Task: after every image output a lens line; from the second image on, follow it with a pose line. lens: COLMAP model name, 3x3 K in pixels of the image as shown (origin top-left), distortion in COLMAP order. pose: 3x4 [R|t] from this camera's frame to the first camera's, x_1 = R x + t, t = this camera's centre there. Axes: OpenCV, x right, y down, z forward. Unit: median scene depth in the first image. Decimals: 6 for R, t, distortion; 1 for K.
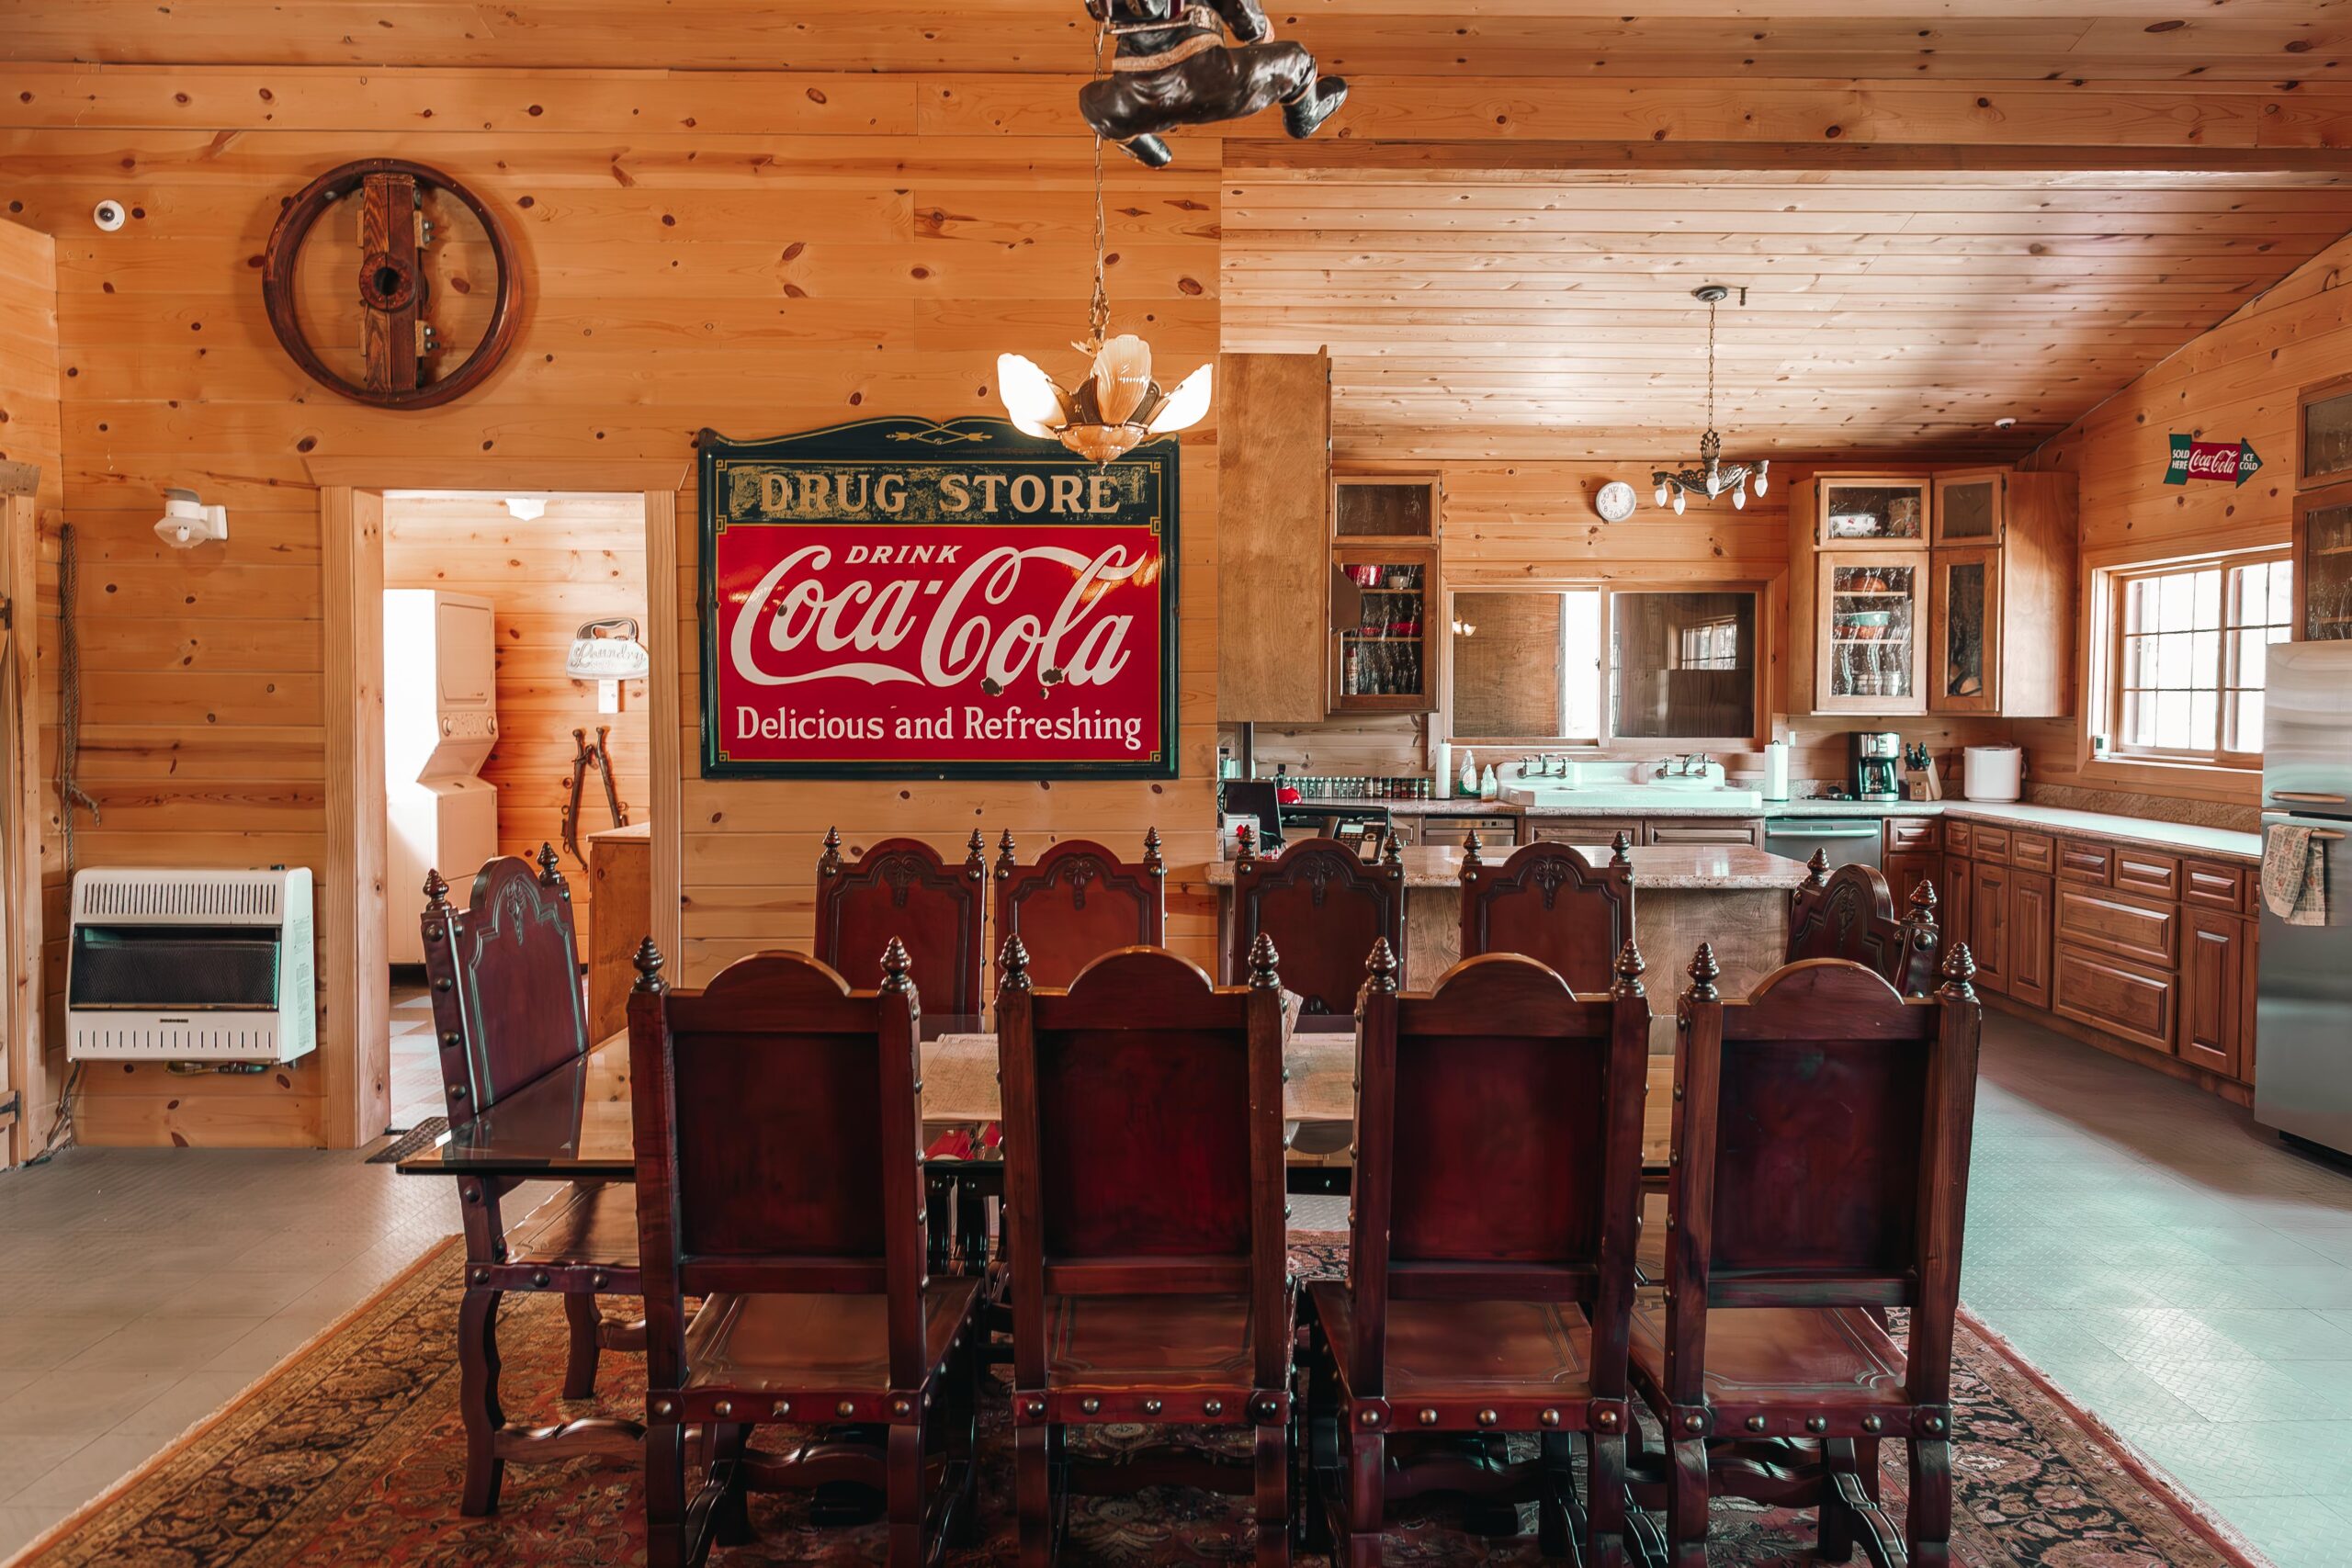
lens RADIAL K [[1726.3, 0, 1175.1], [0, 1726.3, 790.7], [0, 0, 1]] dist [0.014531, -0.002433]
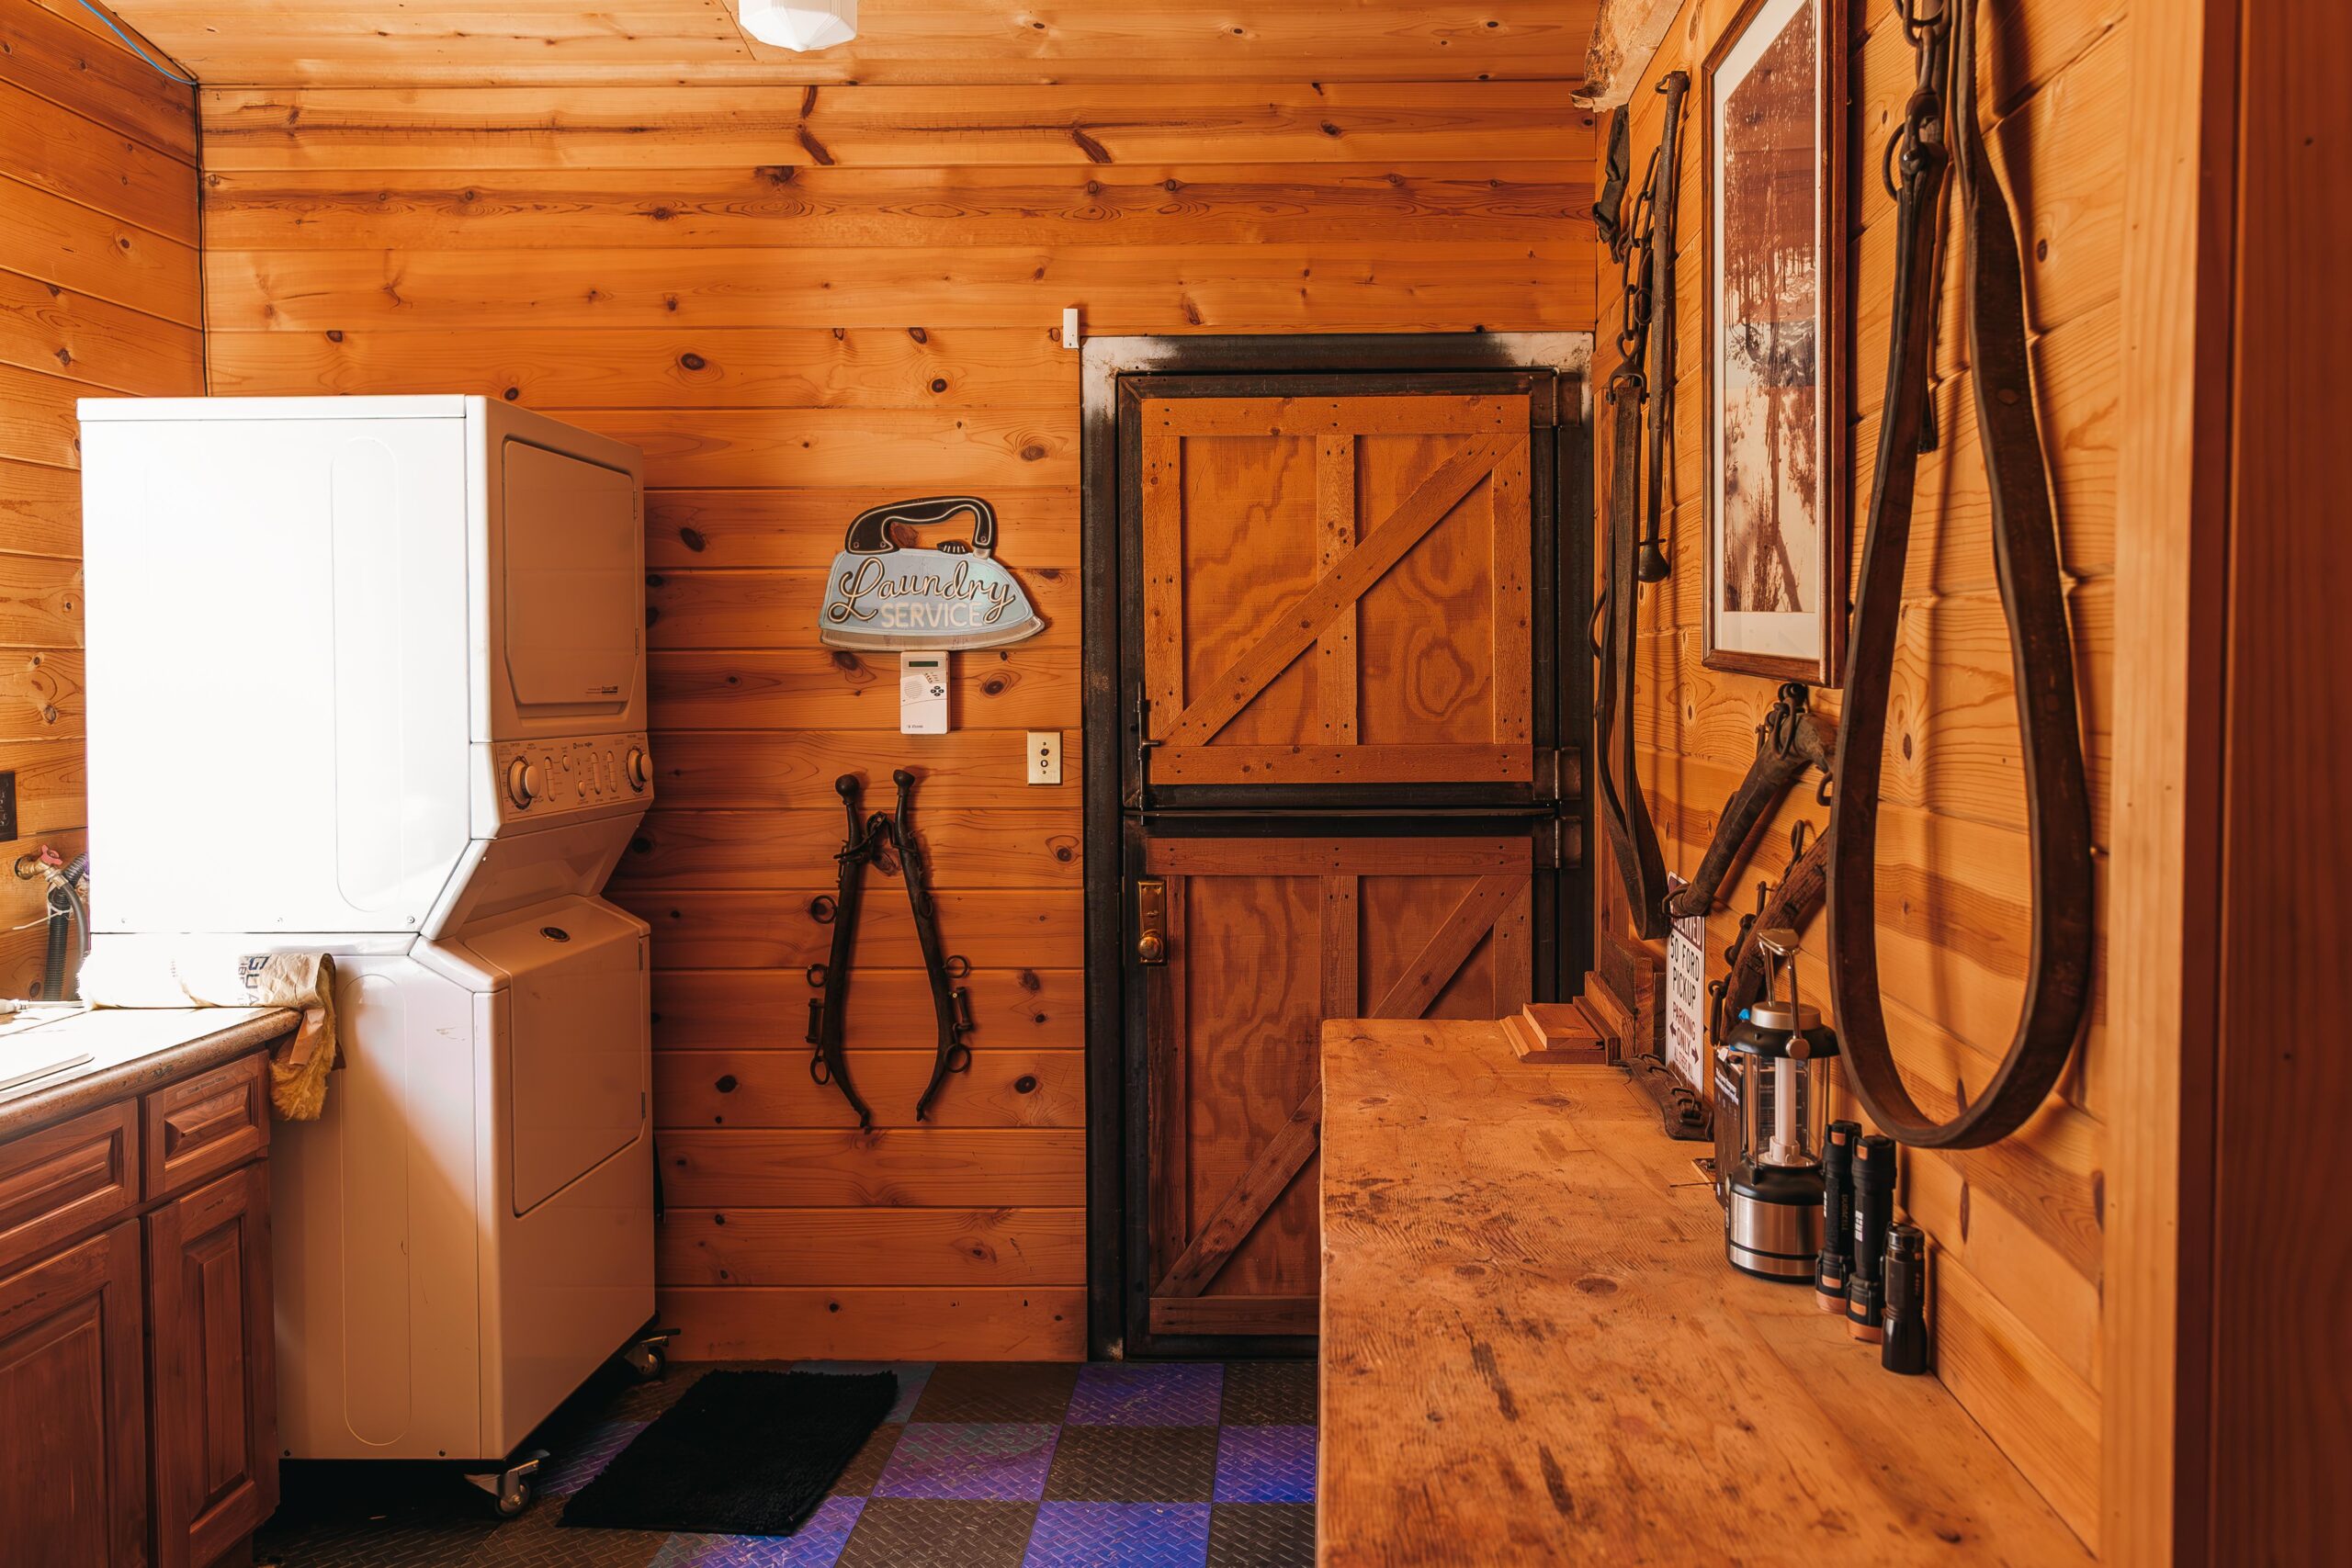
lens RADIAL K [[1726.3, 0, 1190.4], [0, 1726.3, 769.7], [0, 0, 1]] dist [0.014531, -0.002433]
pose [[0.998975, -0.005823, -0.044899, -0.307491], [0.005440, 0.999948, -0.008637, -0.040862], [0.044946, 0.008384, 0.998954, 0.748546]]
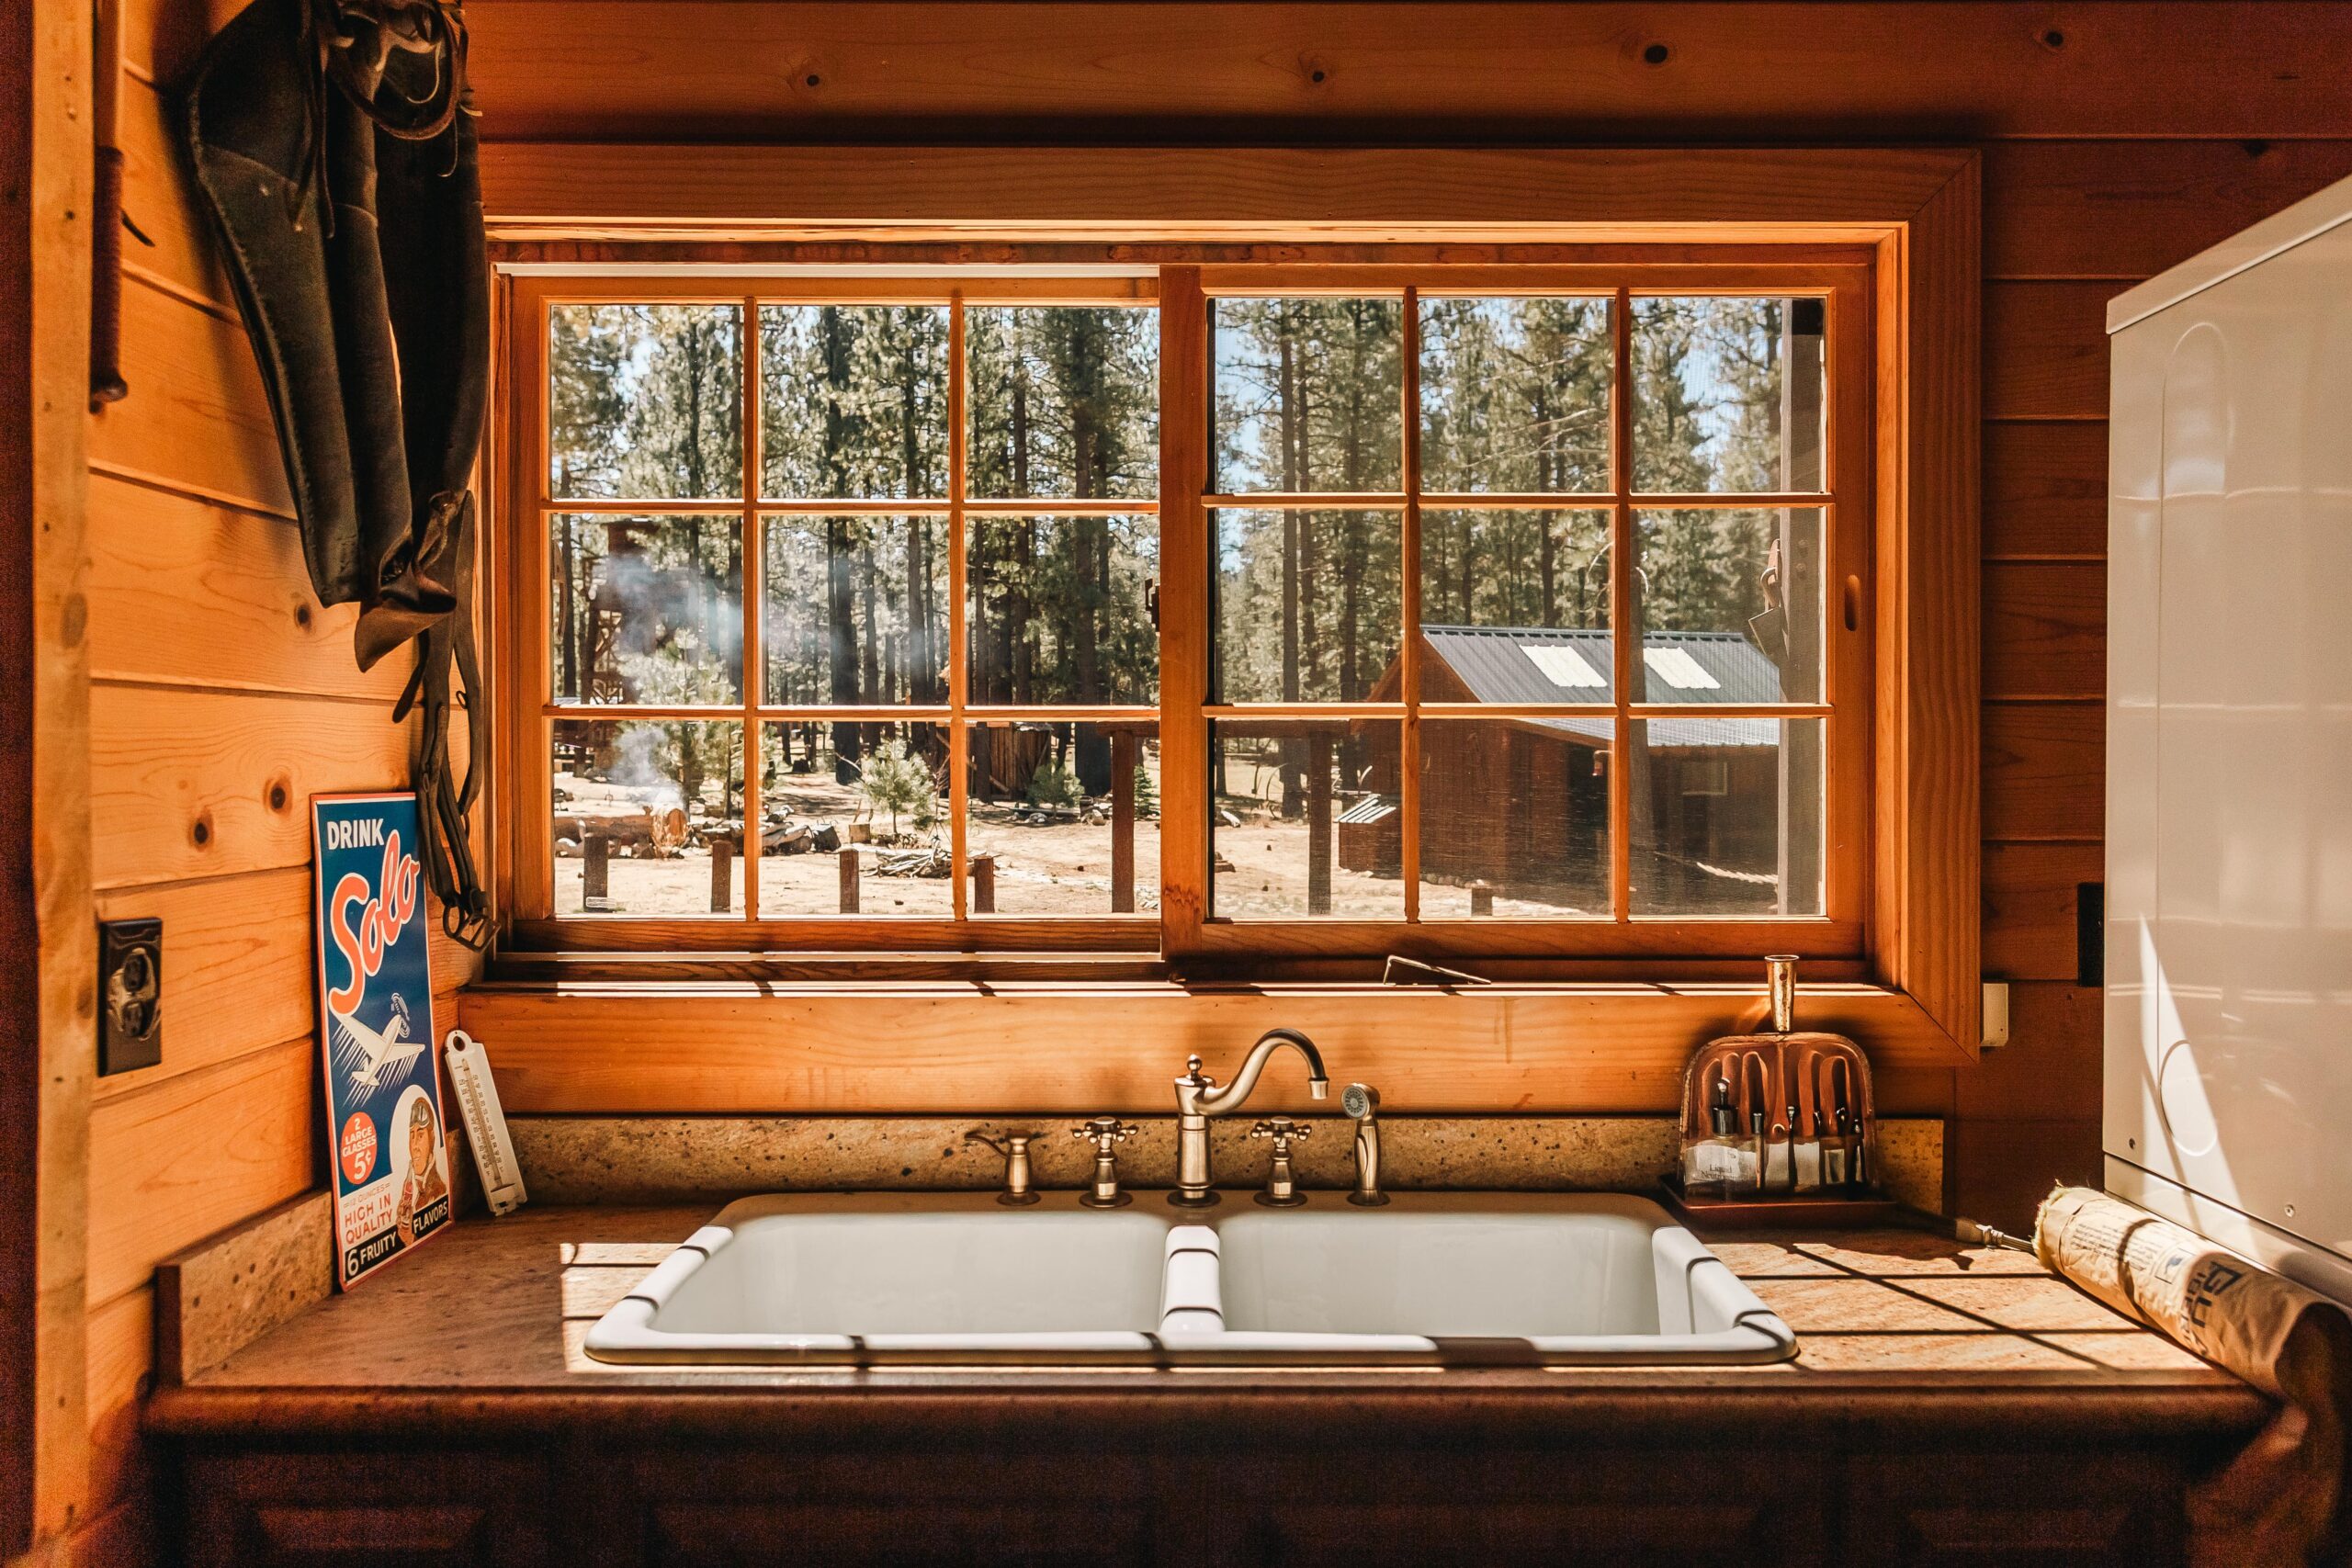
lens RADIAL K [[1726.3, 0, 1176.7], [0, 1726.3, 792.8], [0, 0, 1]] dist [0.014531, -0.002433]
pose [[-0.004143, -0.007235, -0.999965, -0.328572], [-0.045780, 0.998927, -0.007038, -0.051819], [0.998943, 0.045749, -0.004470, 0.996631]]
